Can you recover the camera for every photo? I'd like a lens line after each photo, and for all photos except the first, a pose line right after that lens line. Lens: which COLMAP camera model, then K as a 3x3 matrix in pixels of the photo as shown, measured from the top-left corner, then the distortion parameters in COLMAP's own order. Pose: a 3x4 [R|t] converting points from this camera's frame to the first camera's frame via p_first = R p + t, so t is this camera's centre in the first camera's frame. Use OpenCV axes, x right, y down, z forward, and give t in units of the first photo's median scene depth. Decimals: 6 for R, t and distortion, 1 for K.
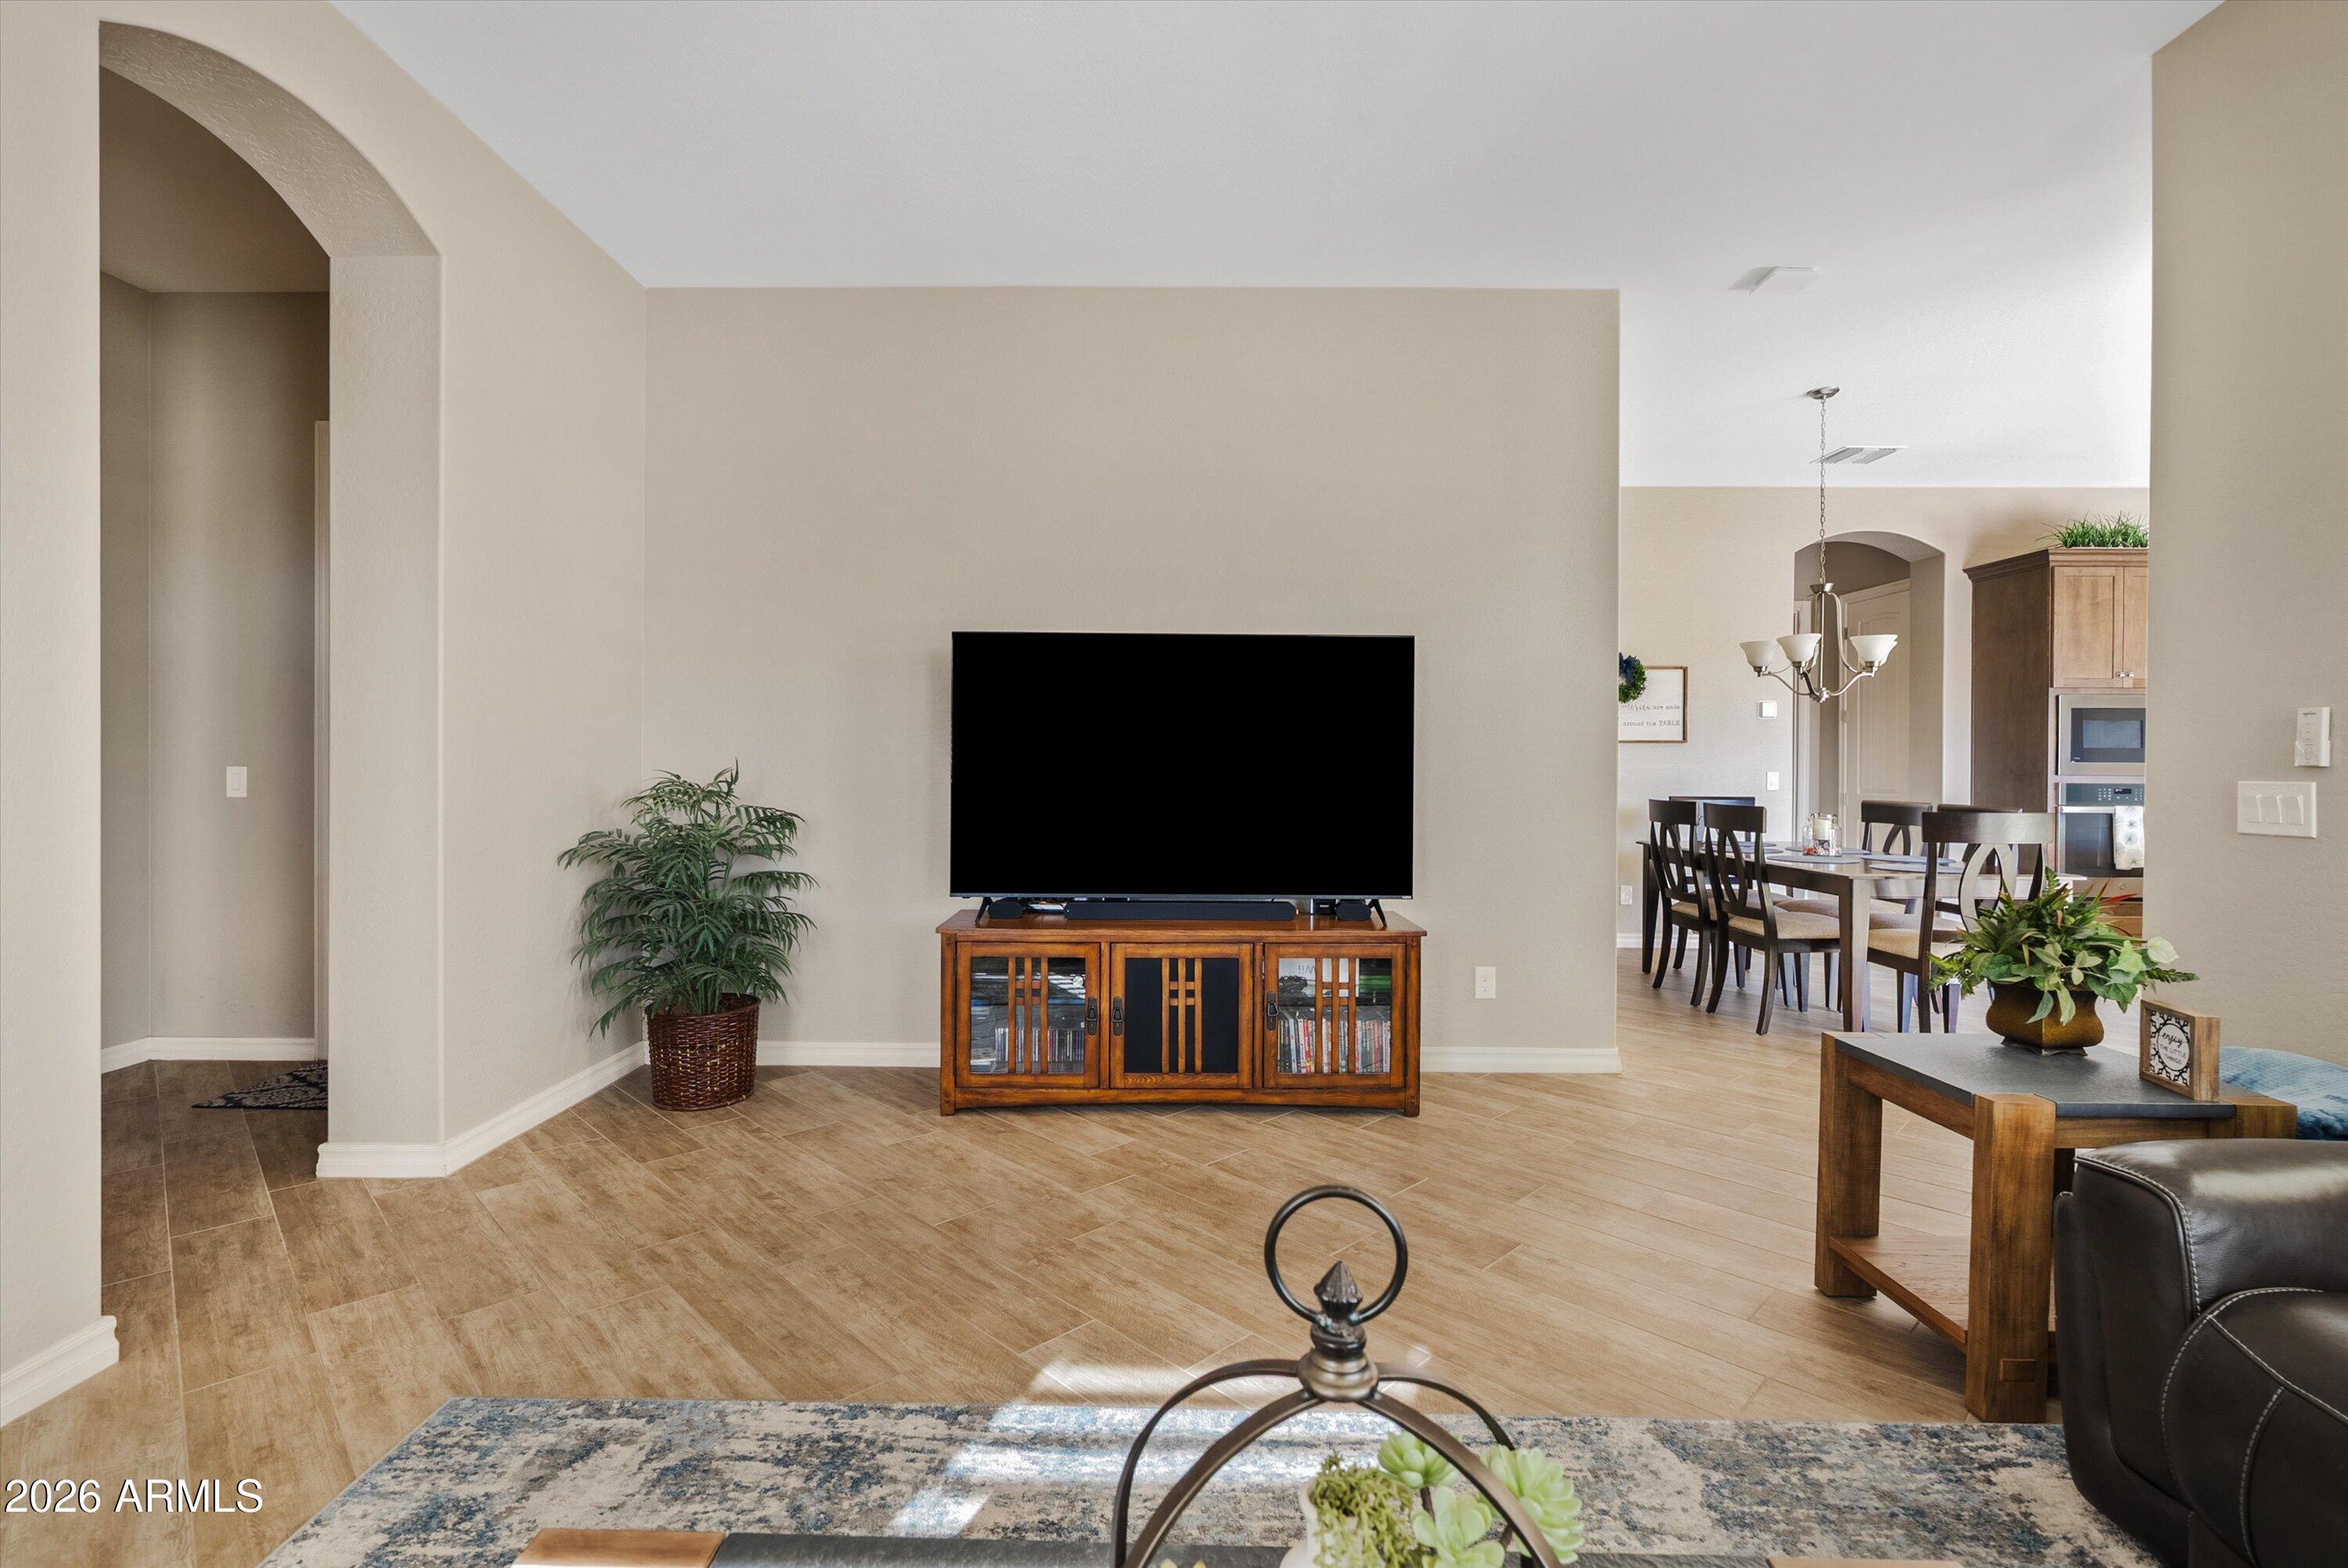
lens RADIAL K [[1069.1, 0, 1171.3], [0, 1069.1, 772.2], [0, 0, 1]] dist [-0.004165, 0.000396]
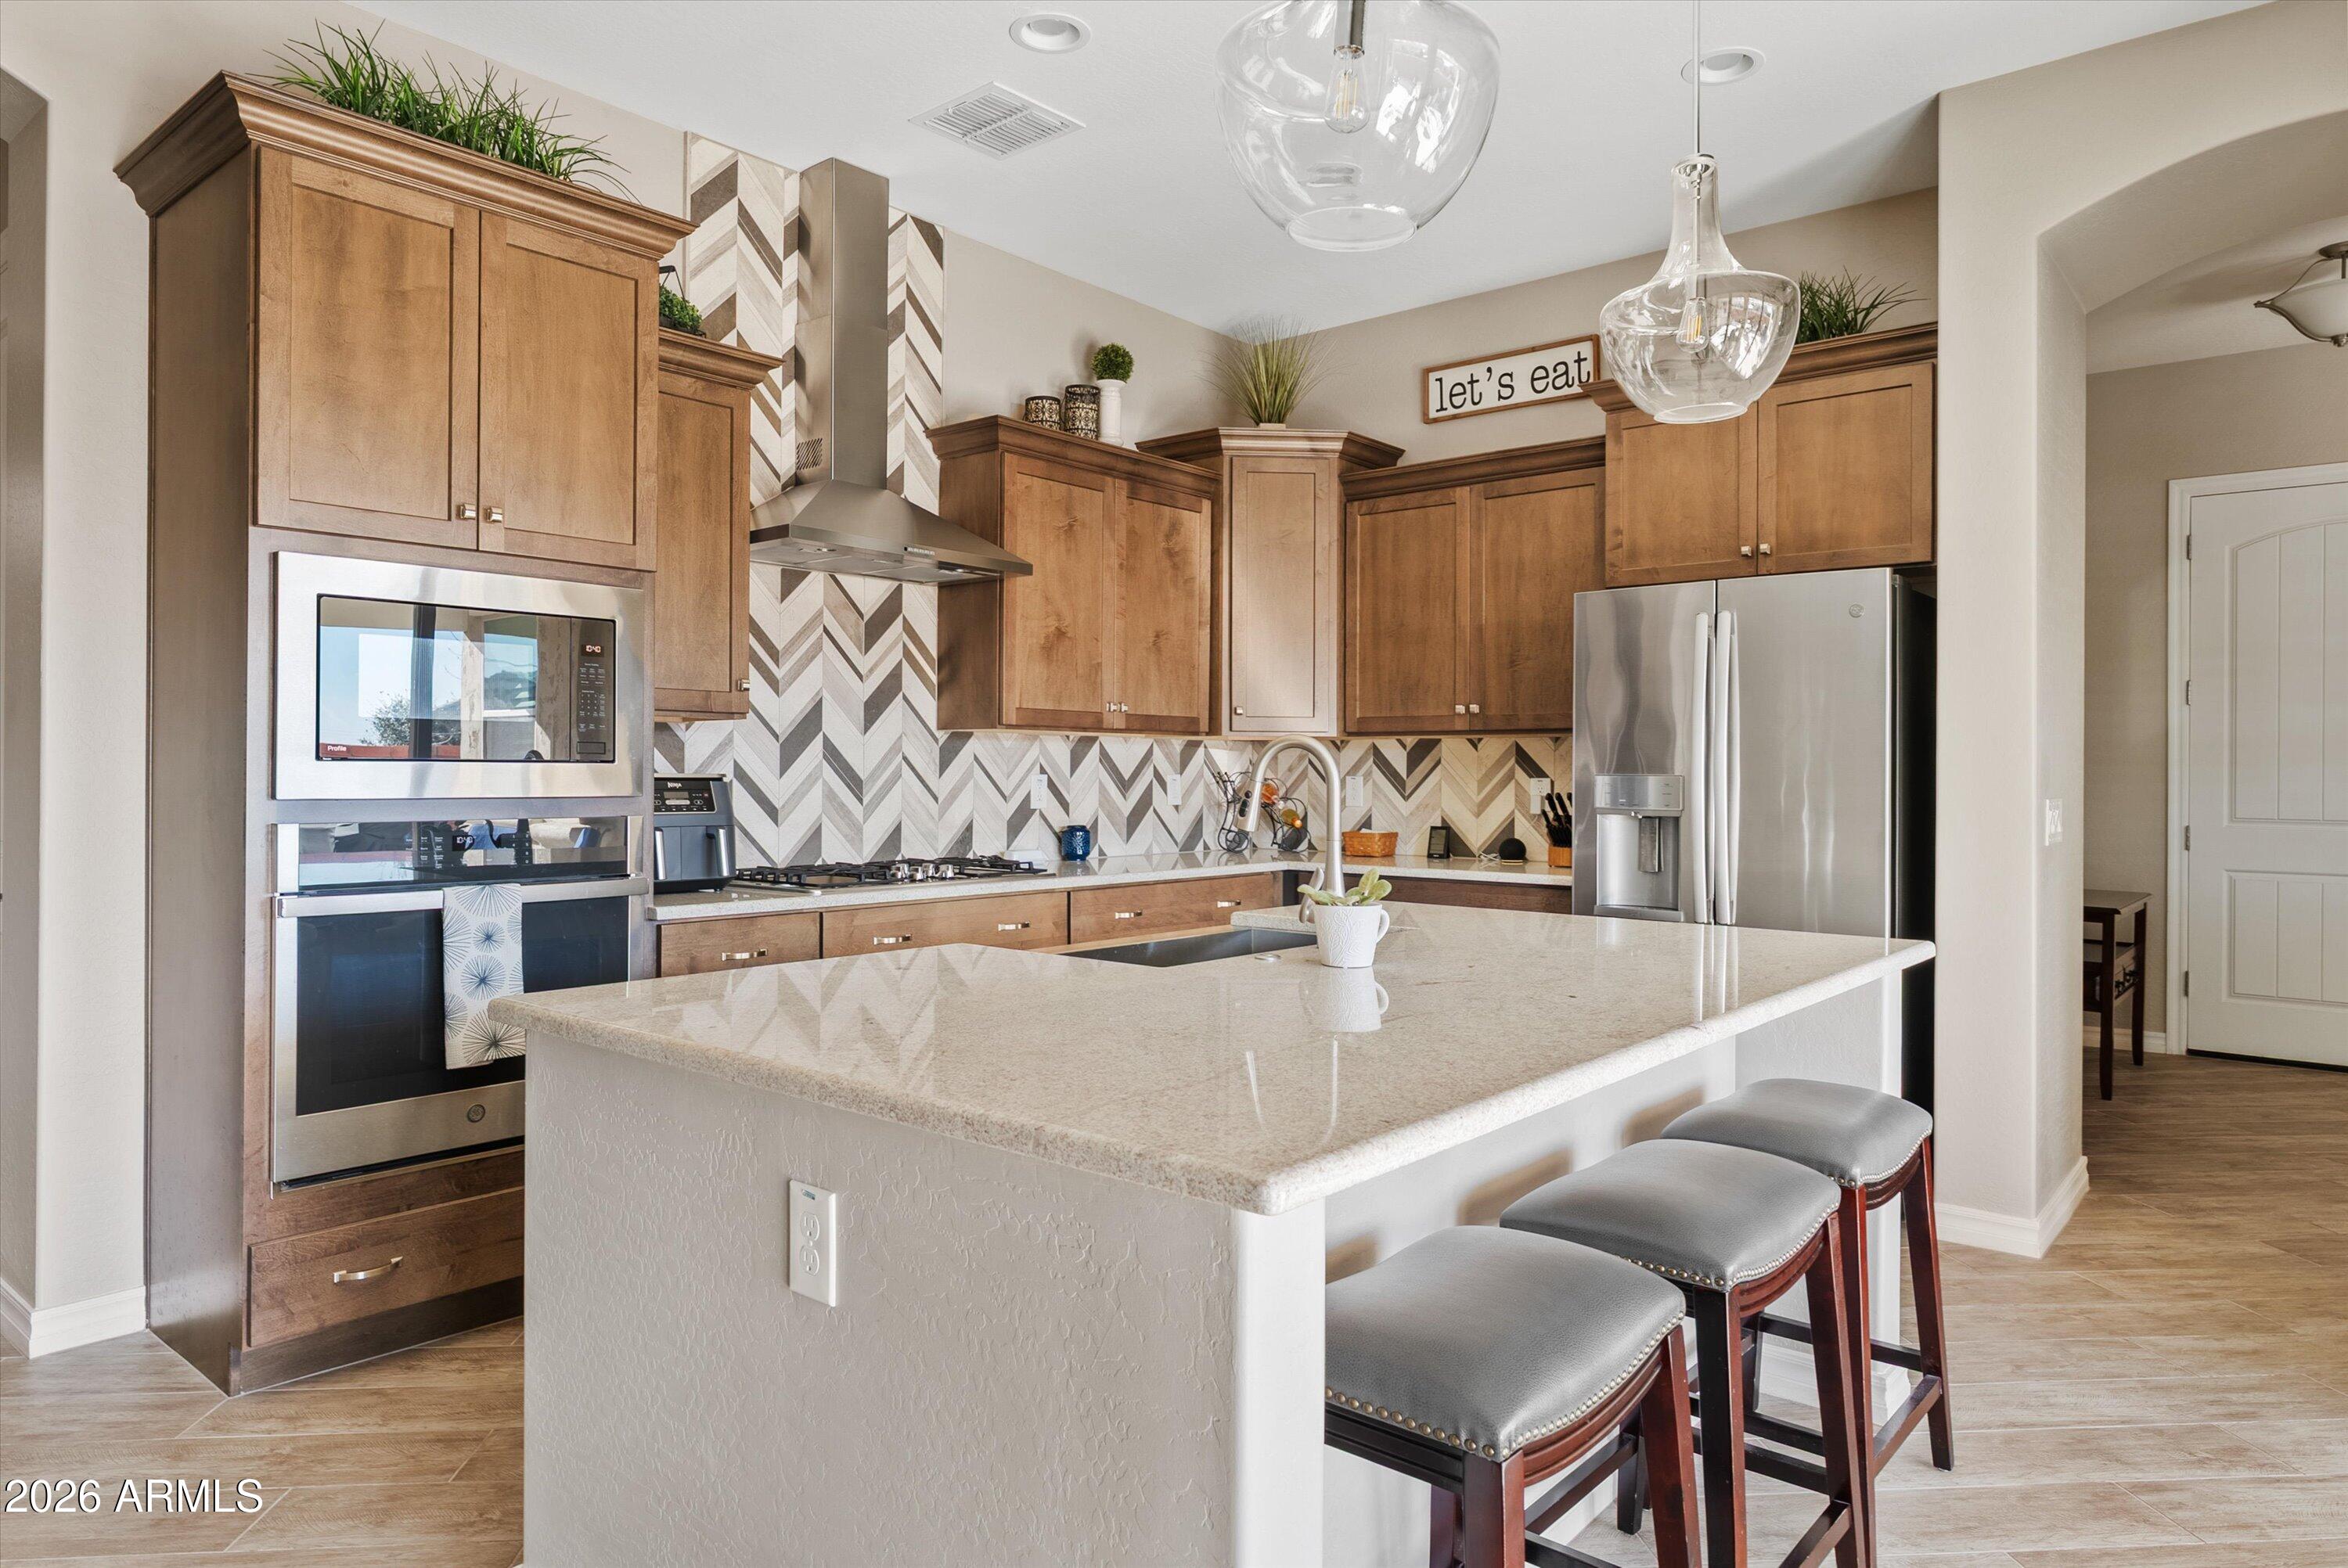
lens RADIAL K [[1442.4, 0, 1174.0], [0, 1442.4, 784.0], [0, 0, 1]] dist [-0.019127, -0.000535]
pose [[0.638896, -0.004993, 0.769277, 0.672972], [0.004860, 0.999985, 0.002454, -0.001229], [-0.769278, 0.002171, 0.638910, 0.516964]]
